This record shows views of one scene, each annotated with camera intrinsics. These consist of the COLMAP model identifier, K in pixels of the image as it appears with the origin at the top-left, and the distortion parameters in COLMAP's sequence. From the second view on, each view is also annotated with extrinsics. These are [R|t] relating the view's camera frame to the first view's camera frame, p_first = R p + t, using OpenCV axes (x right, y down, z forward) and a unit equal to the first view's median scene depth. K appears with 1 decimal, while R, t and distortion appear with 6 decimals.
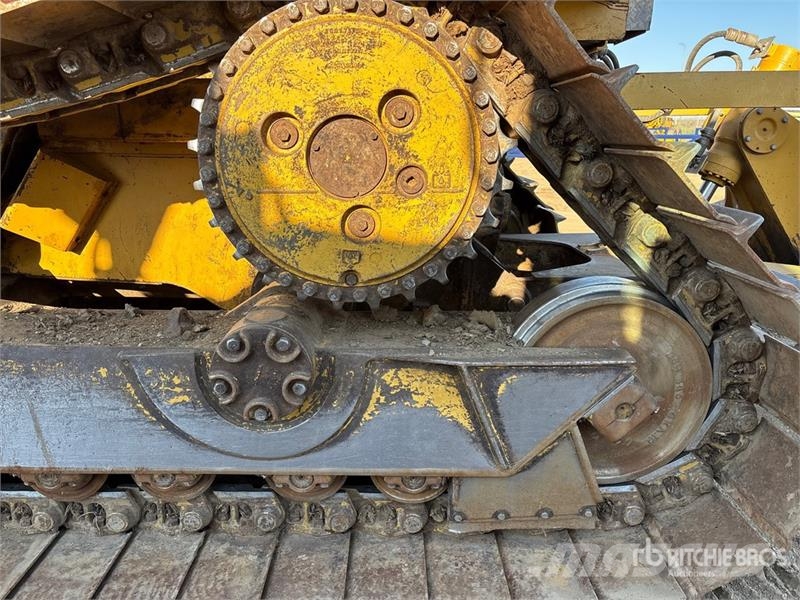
lens RADIAL K [[602.0, 0, 402.2], [0, 602.0, 302.3], [0, 0, 1]] dist [0.075537, -0.095072]
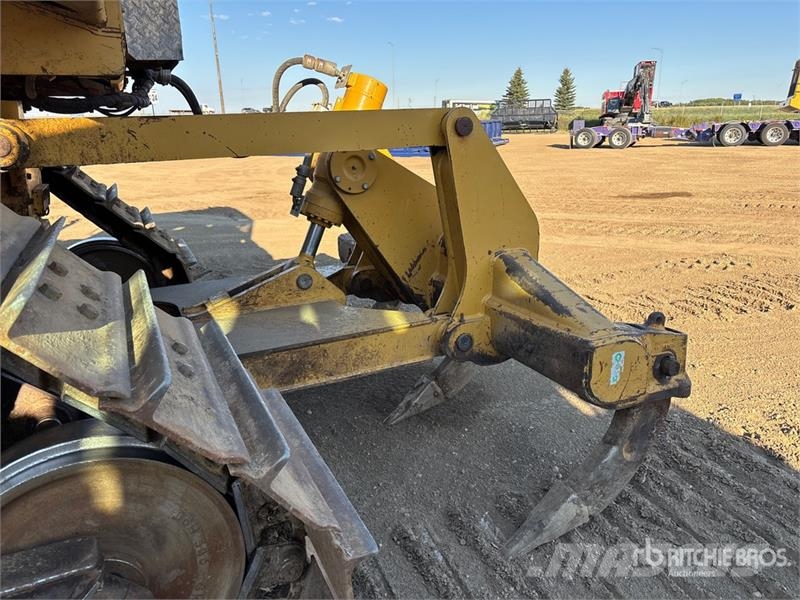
lens RADIAL K [[602.0, 0, 402.2], [0, 602.0, 302.3], [0, 0, 1]] dist [0.075537, -0.095072]
pose [[0.914381, -0.136108, 0.381289, 0.287162], [0.132025, 0.990556, 0.036984, -0.106641], [-0.382722, 0.016522, 0.923716, 0.130112]]
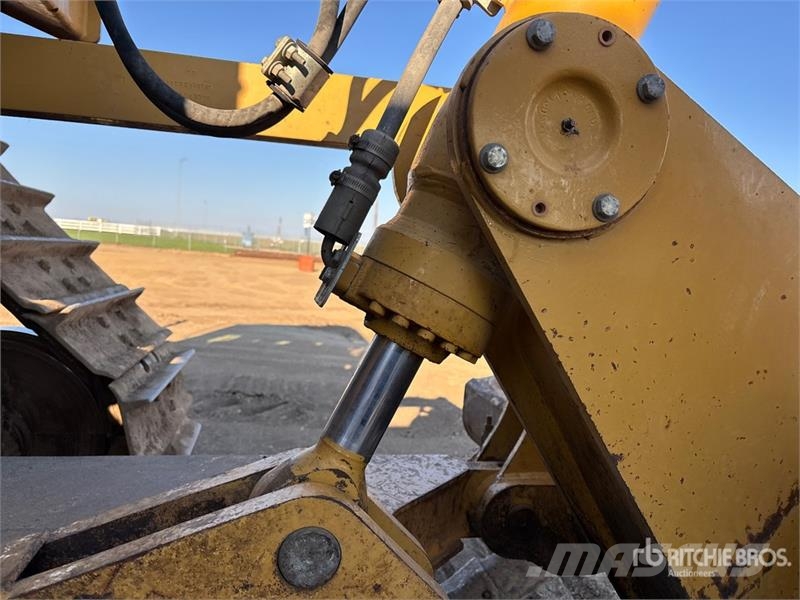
lens RADIAL K [[605.6, 0, 398.1], [0, 605.6, 302.7], [0, 0, 1]] dist [0.025198, -0.004528]
pose [[0.981981, 0.055912, 0.180520, 0.503733], [-0.019225, 0.979831, -0.198899, -0.178033], [-0.188000, 0.191844, 0.963251, 0.822795]]
